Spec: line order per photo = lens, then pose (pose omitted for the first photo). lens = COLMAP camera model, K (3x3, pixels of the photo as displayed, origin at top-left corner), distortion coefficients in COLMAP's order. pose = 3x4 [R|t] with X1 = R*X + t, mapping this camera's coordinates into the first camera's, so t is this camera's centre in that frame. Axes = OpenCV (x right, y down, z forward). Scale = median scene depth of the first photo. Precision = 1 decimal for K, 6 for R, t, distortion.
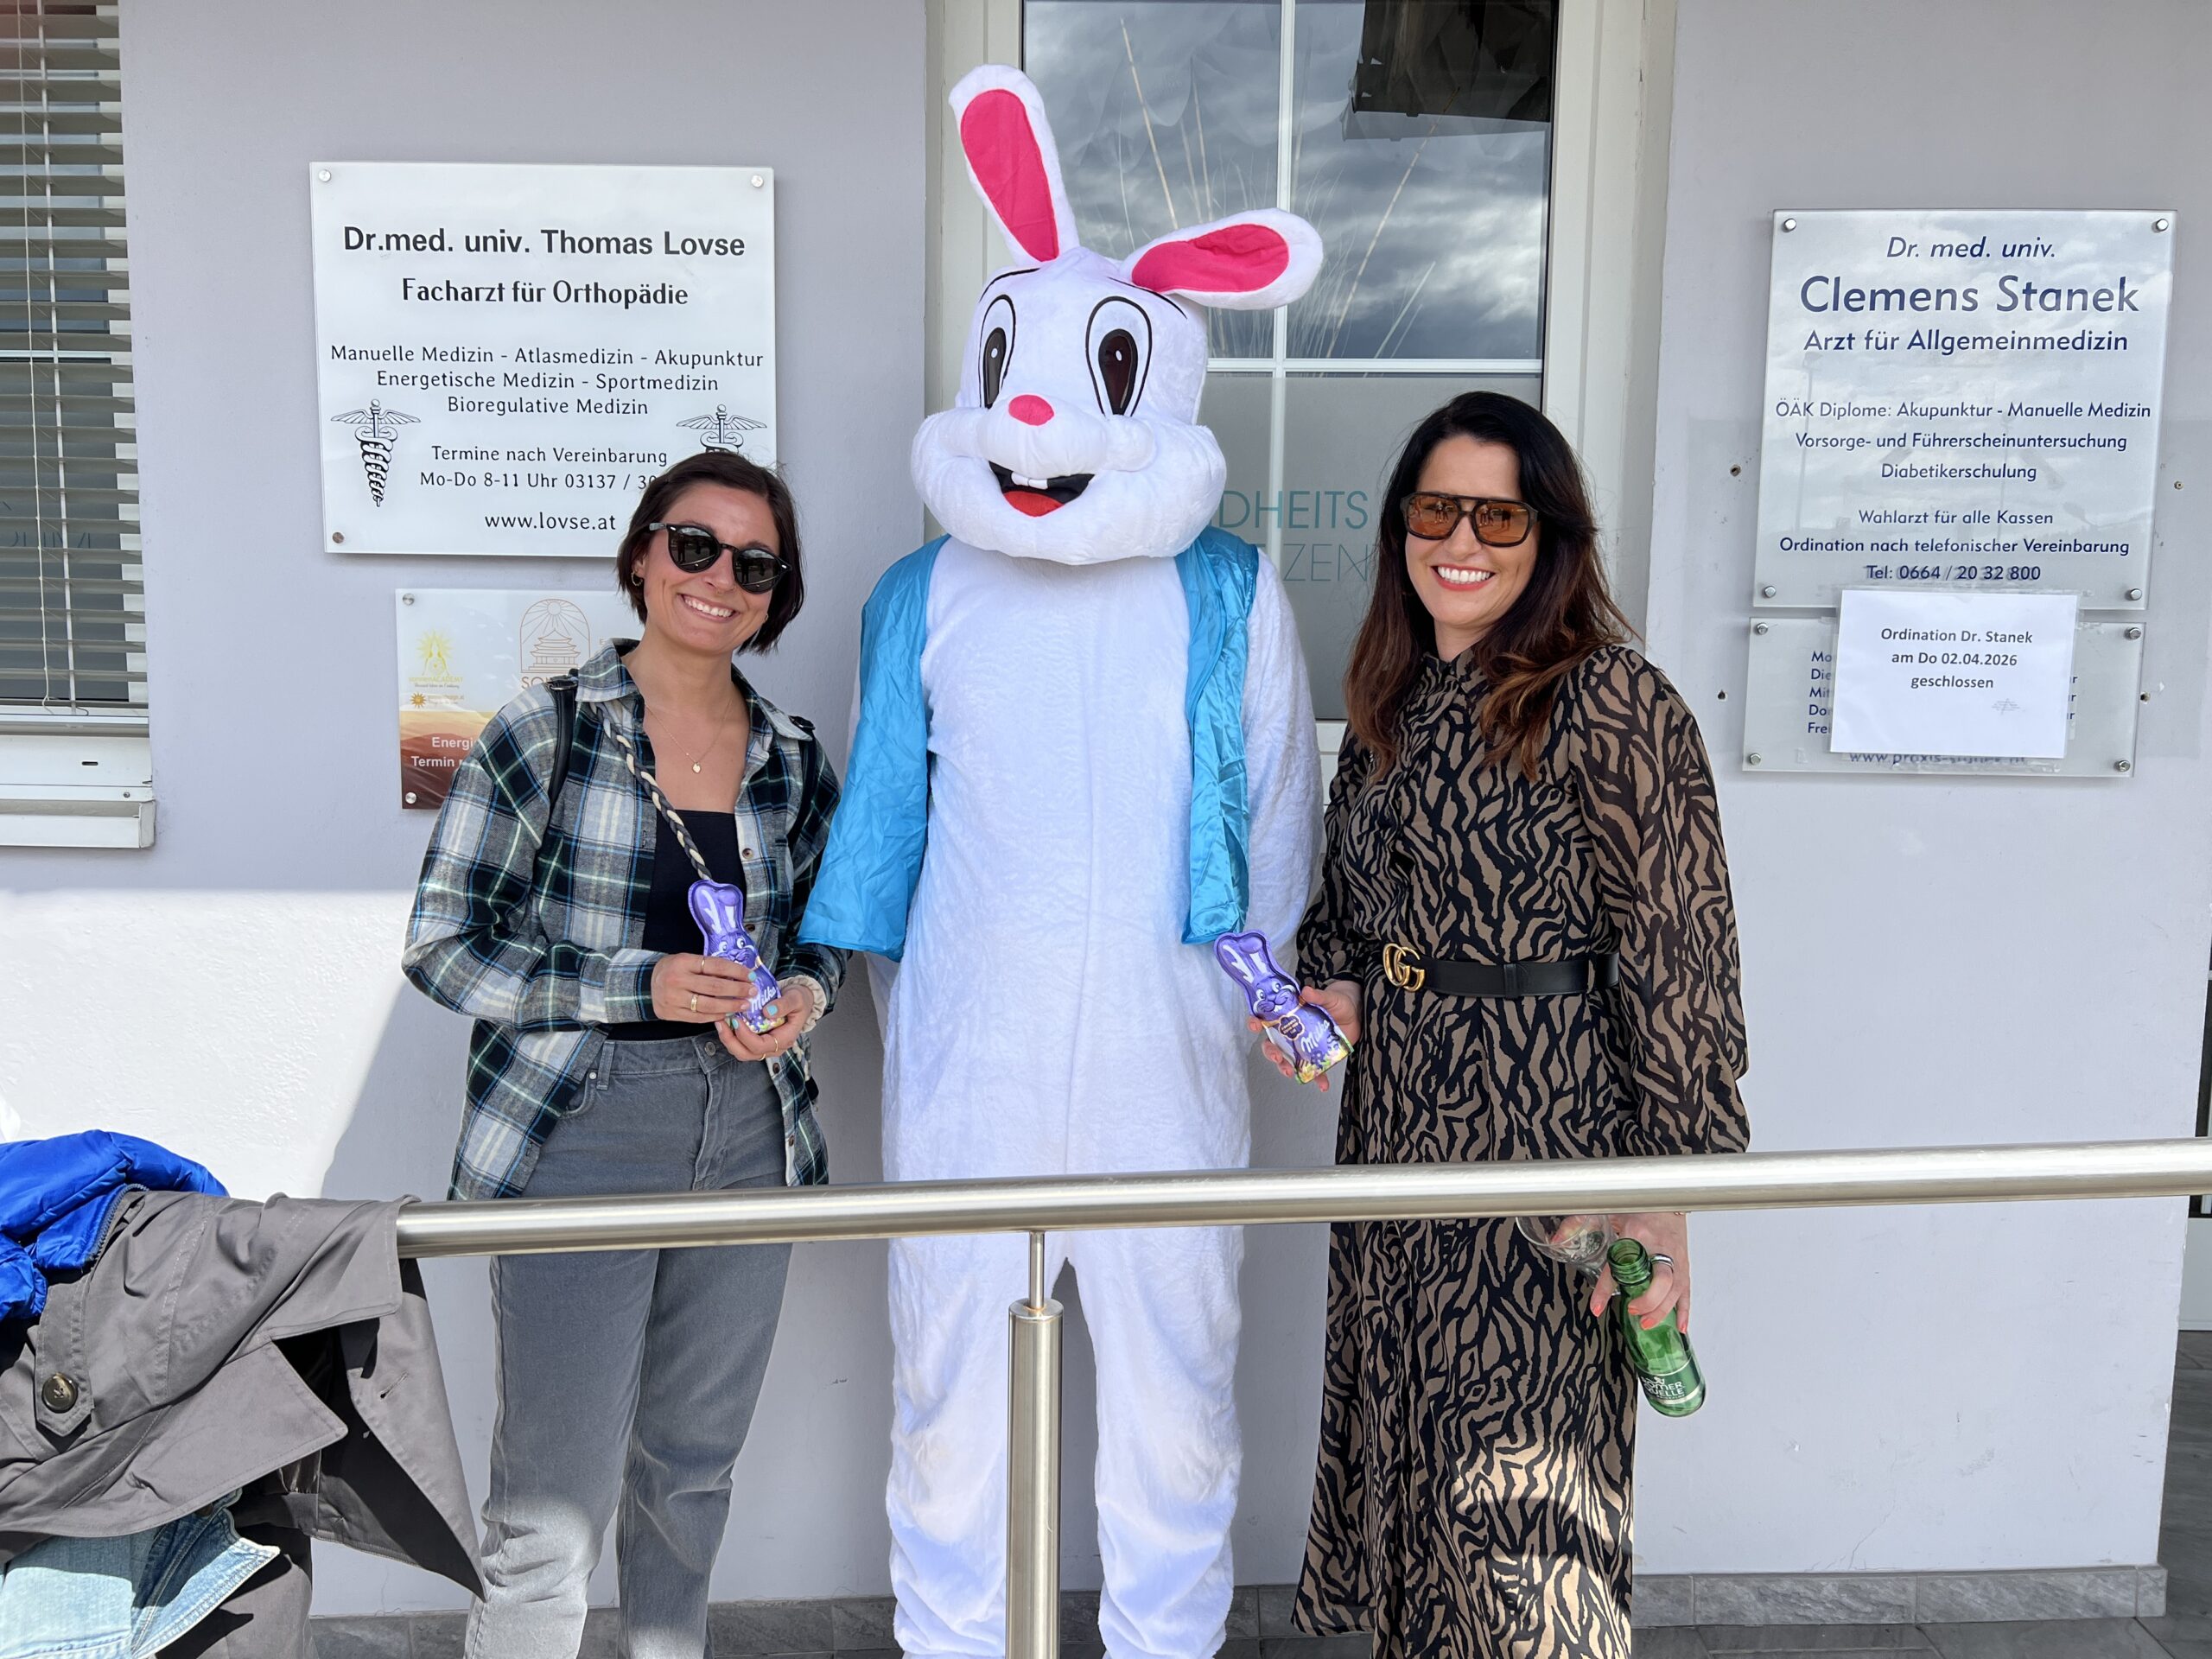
lens RADIAL K [[1657.7, 0, 1101.6], [0, 1657.7, 844.7], [0, 0, 1]] dist [0.047031, -0.049402]
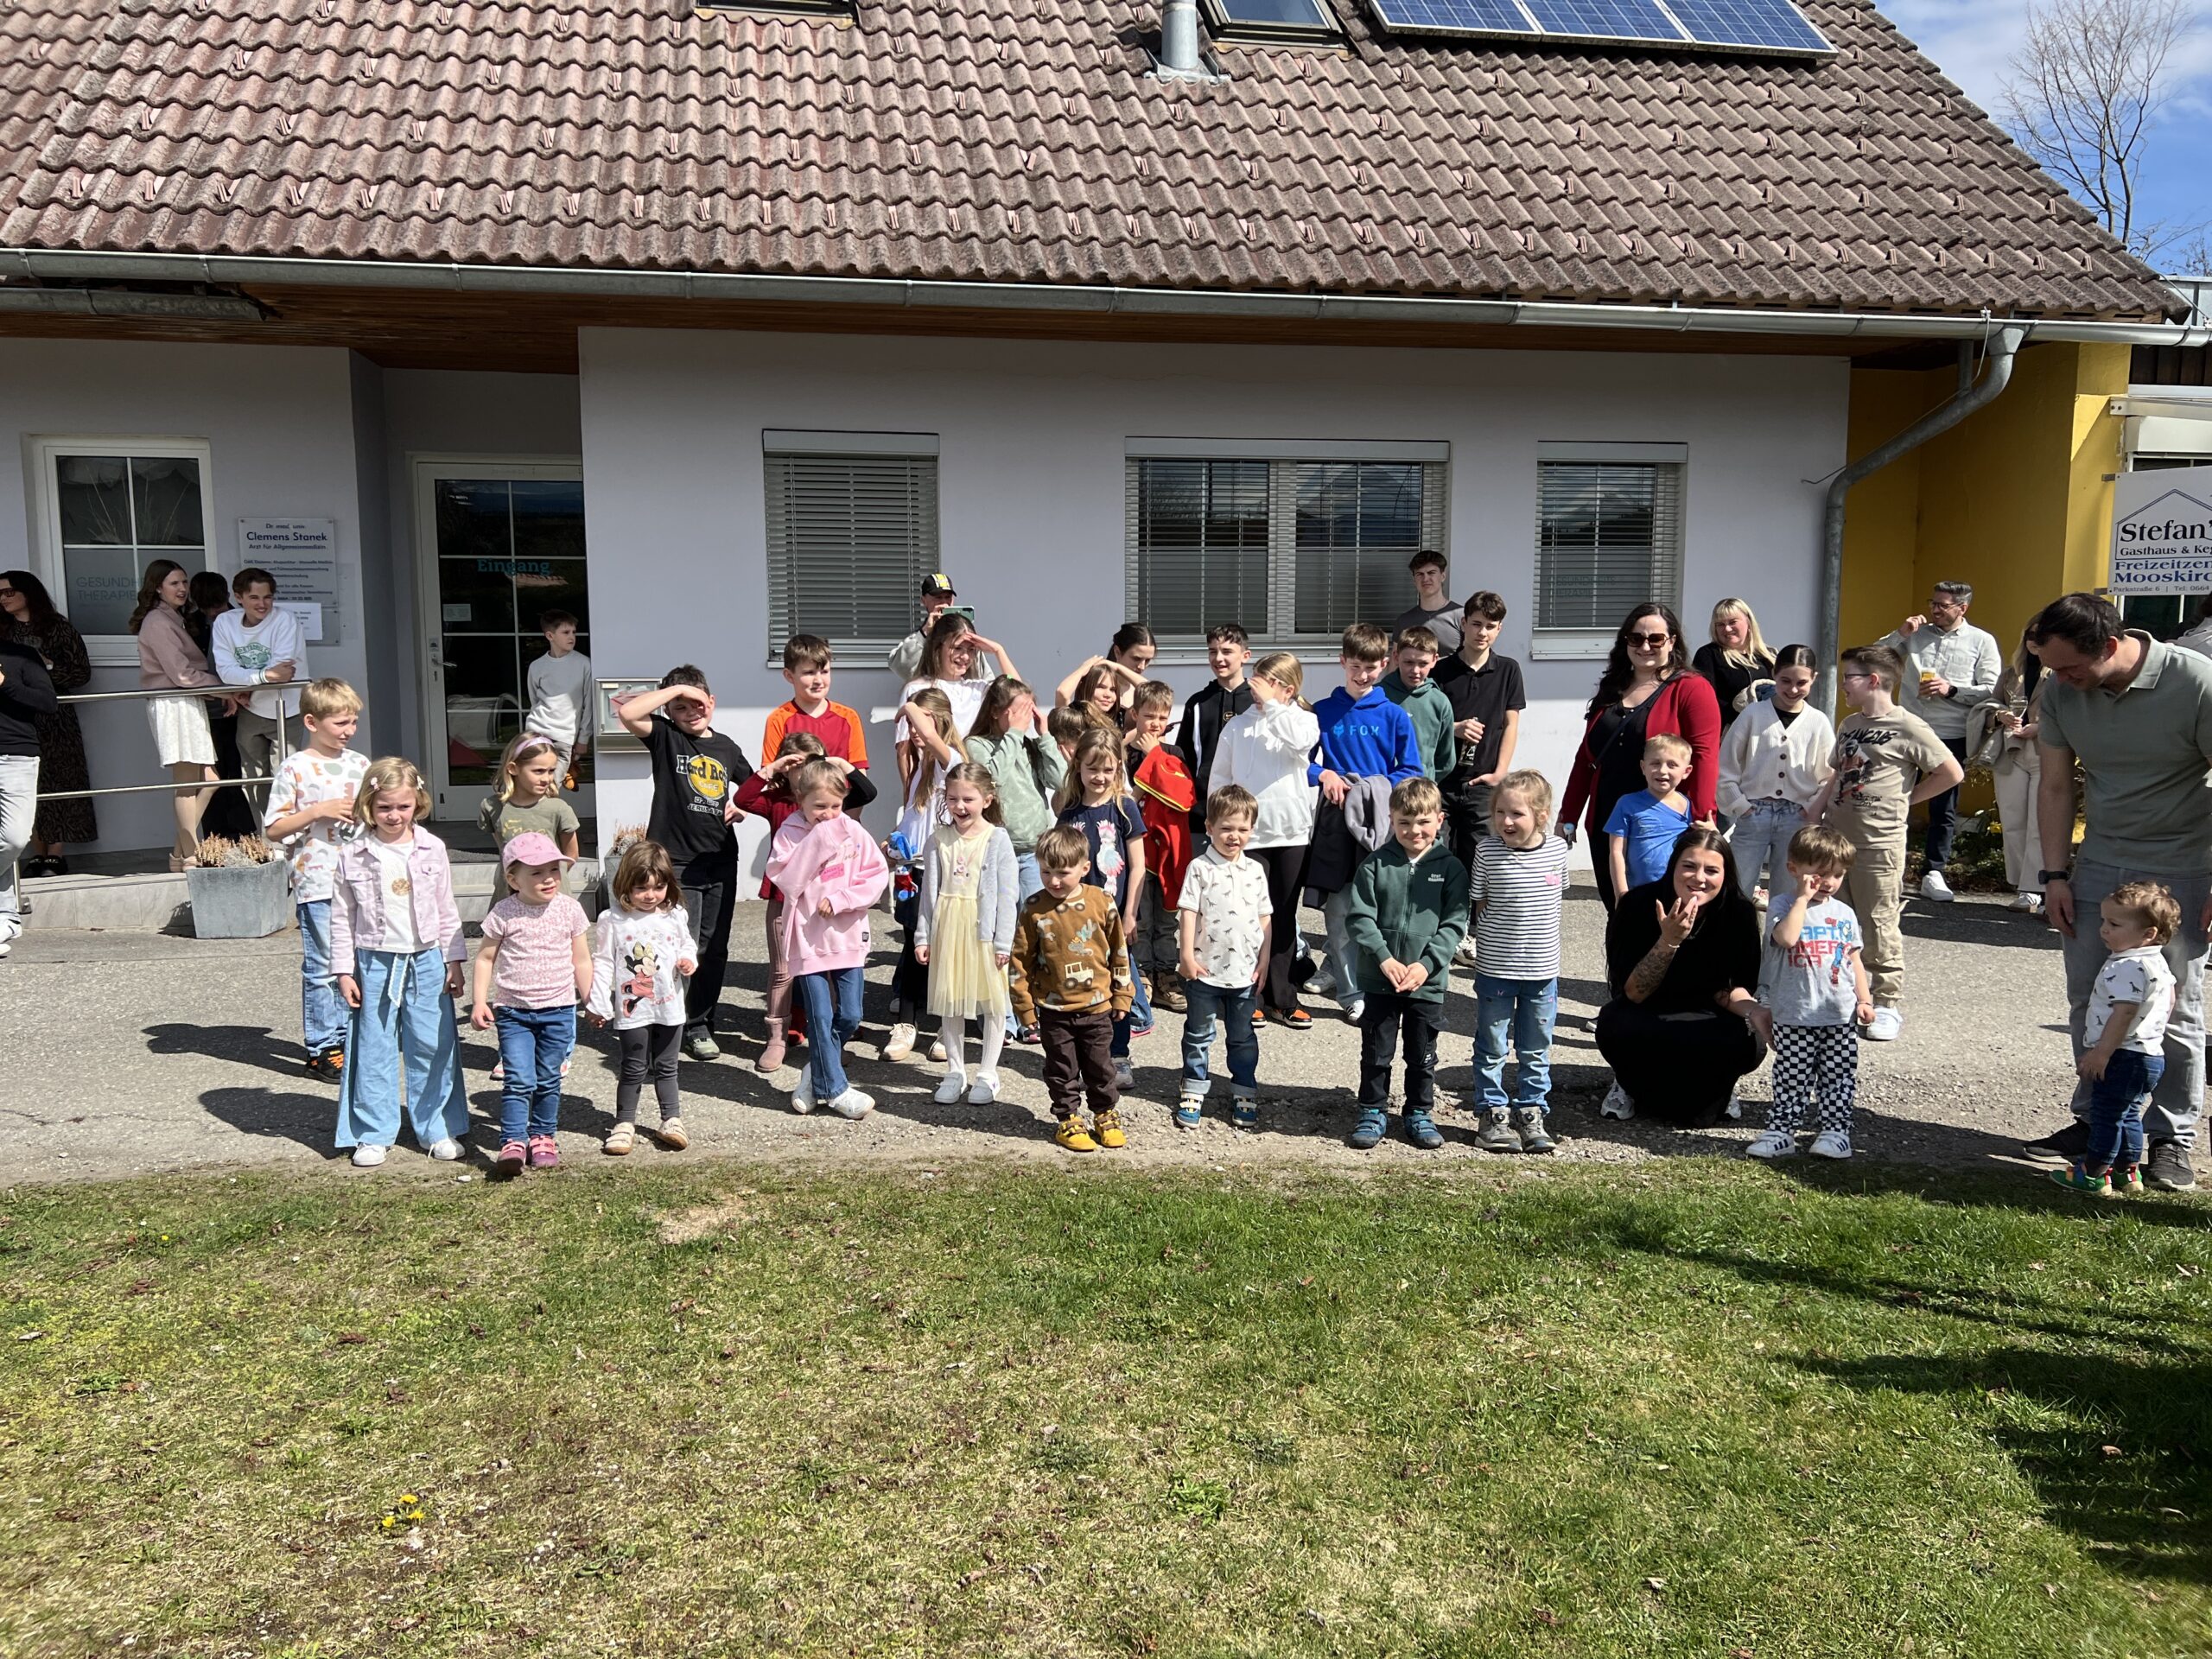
lens RADIAL K [[1657.7, 0, 1103.7], [0, 1657.7, 818.9], [0, 0, 1]] dist [0.047031, -0.049402]
pose [[0.977392, -0.041960, 0.207231, 1.660787], [0.044614, 0.998971, -0.008145, 0.545811], [-0.206676, 0.017206, 0.978258, -3.724728]]
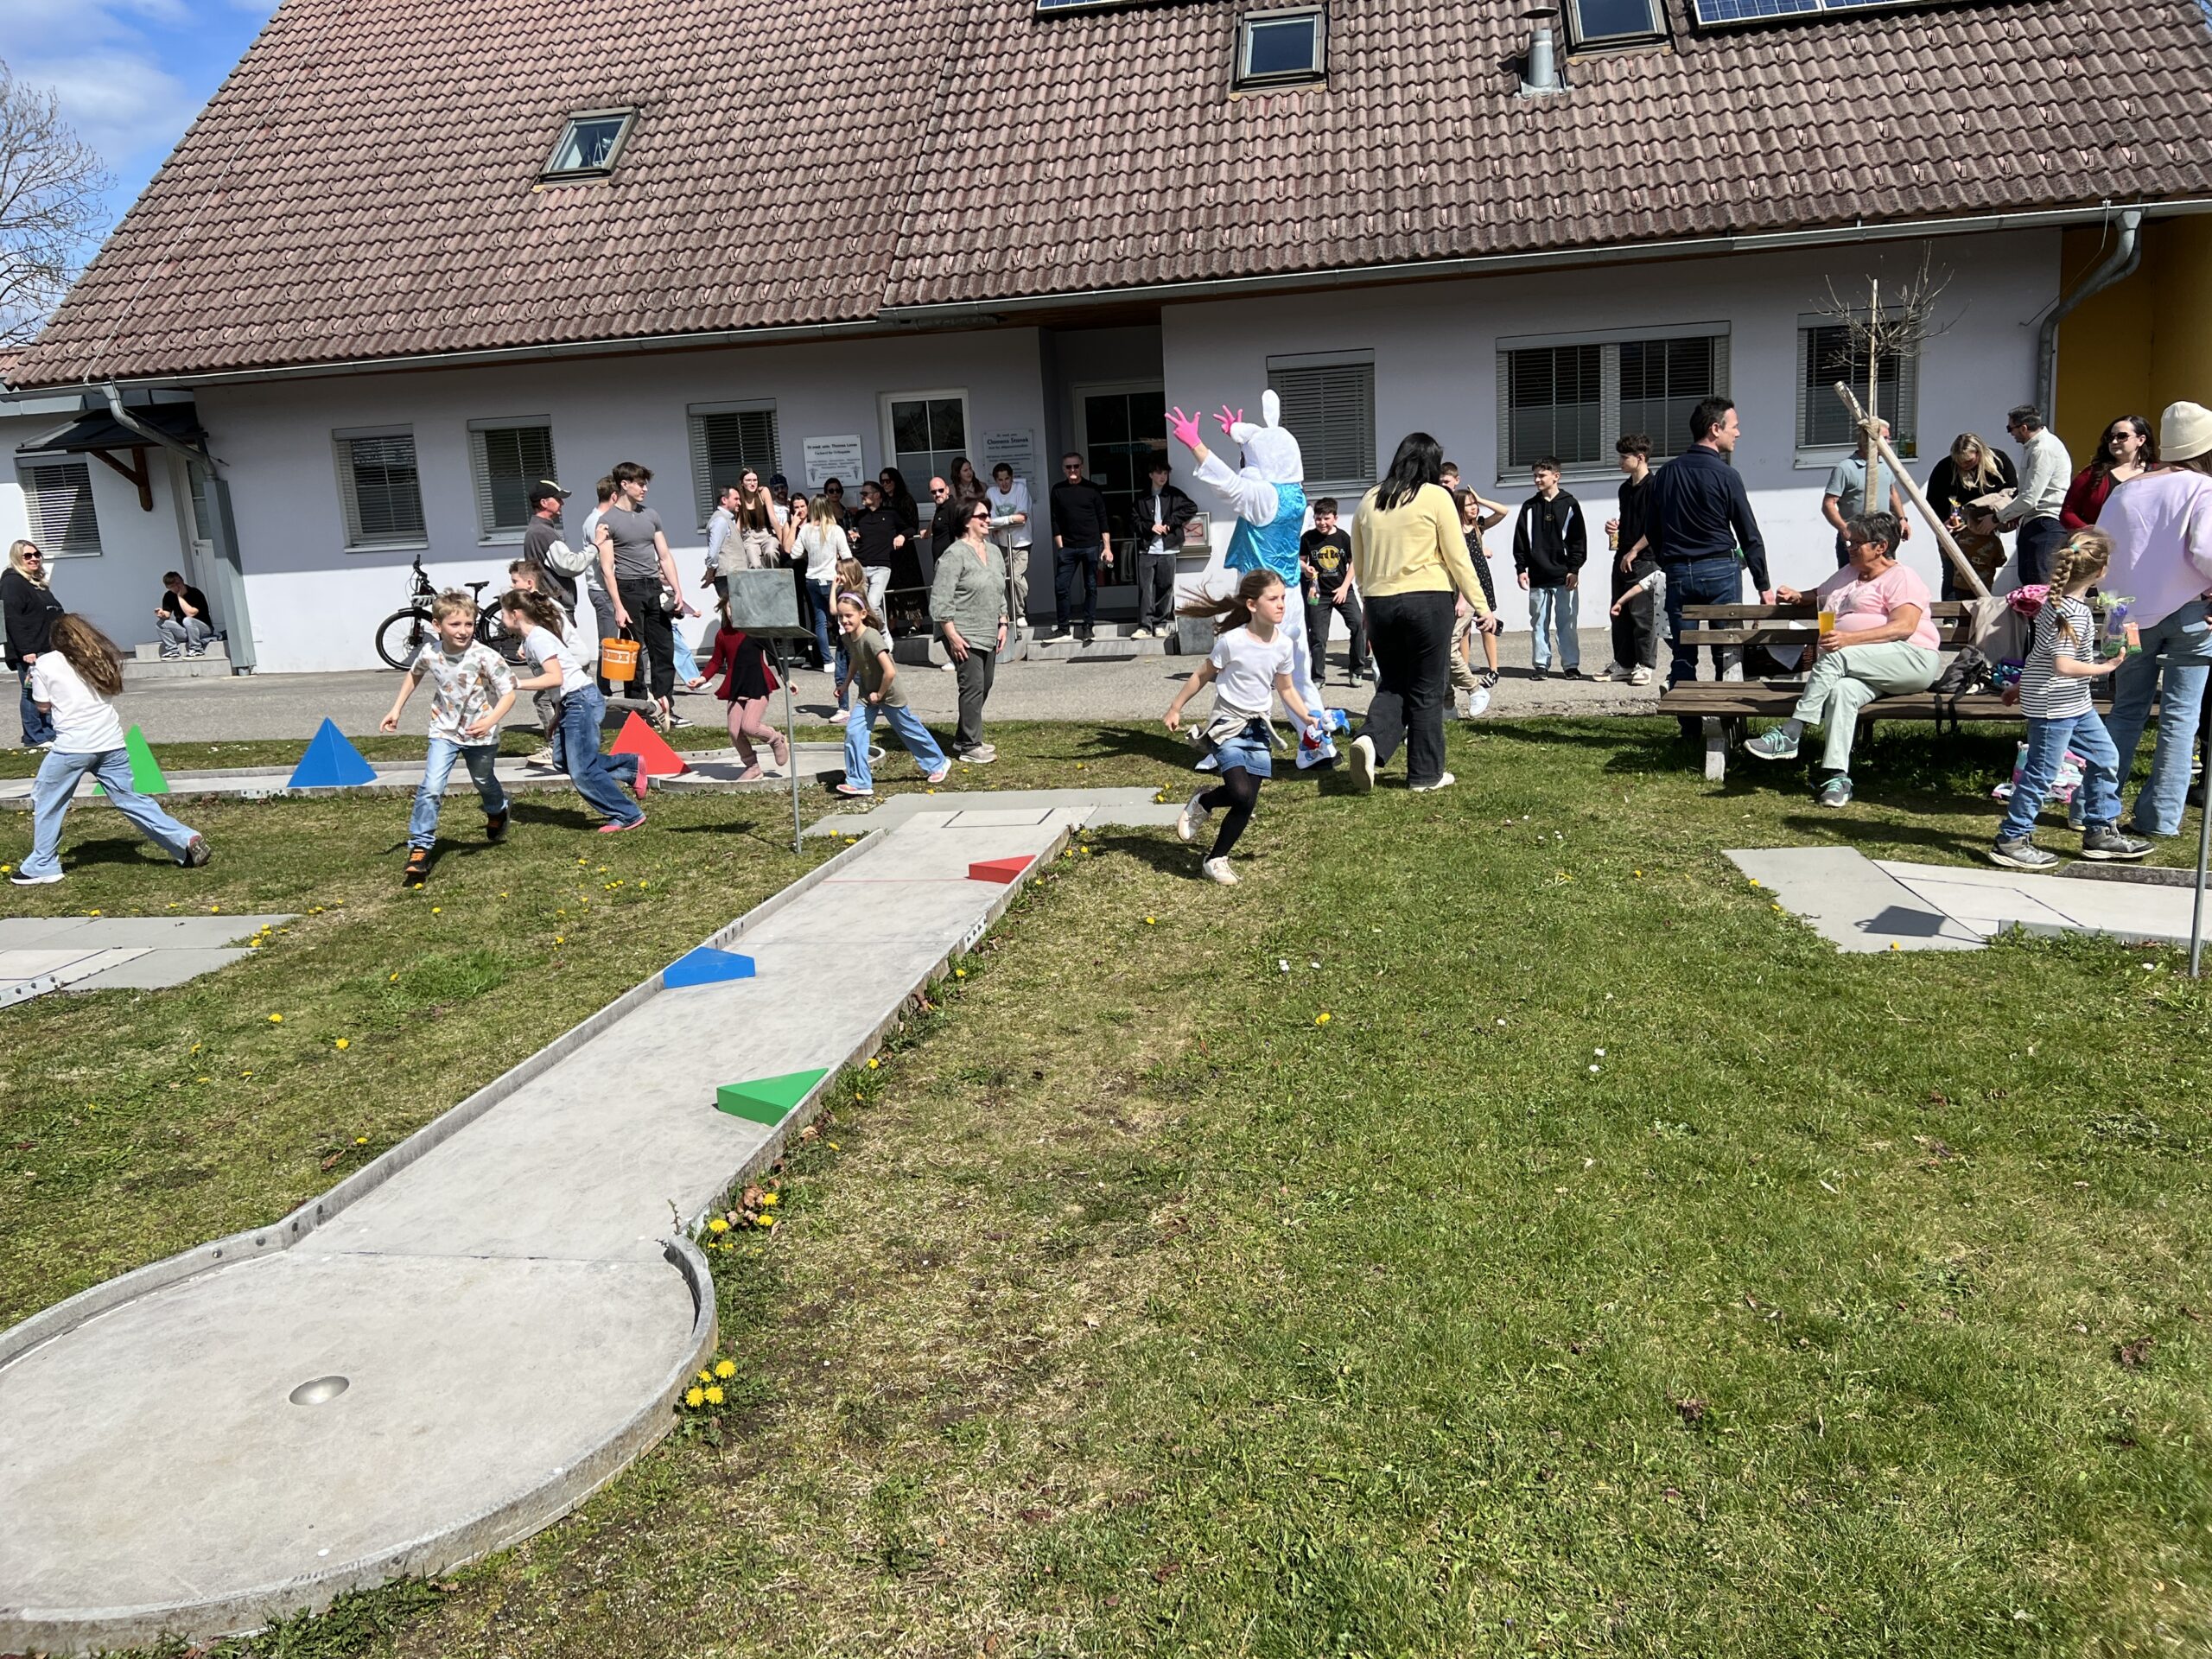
lens RADIAL K [[1657.7, 0, 1109.5], [0, 1657.7, 791.4], [0, 0, 1]] dist [0.047031, -0.049402]
pose [[0.985517, -0.044303, -0.163687, 2.136548], [0.053425, 0.997230, 0.051749, 0.907890], [0.160941, -0.059744, 0.985154, -6.505210]]
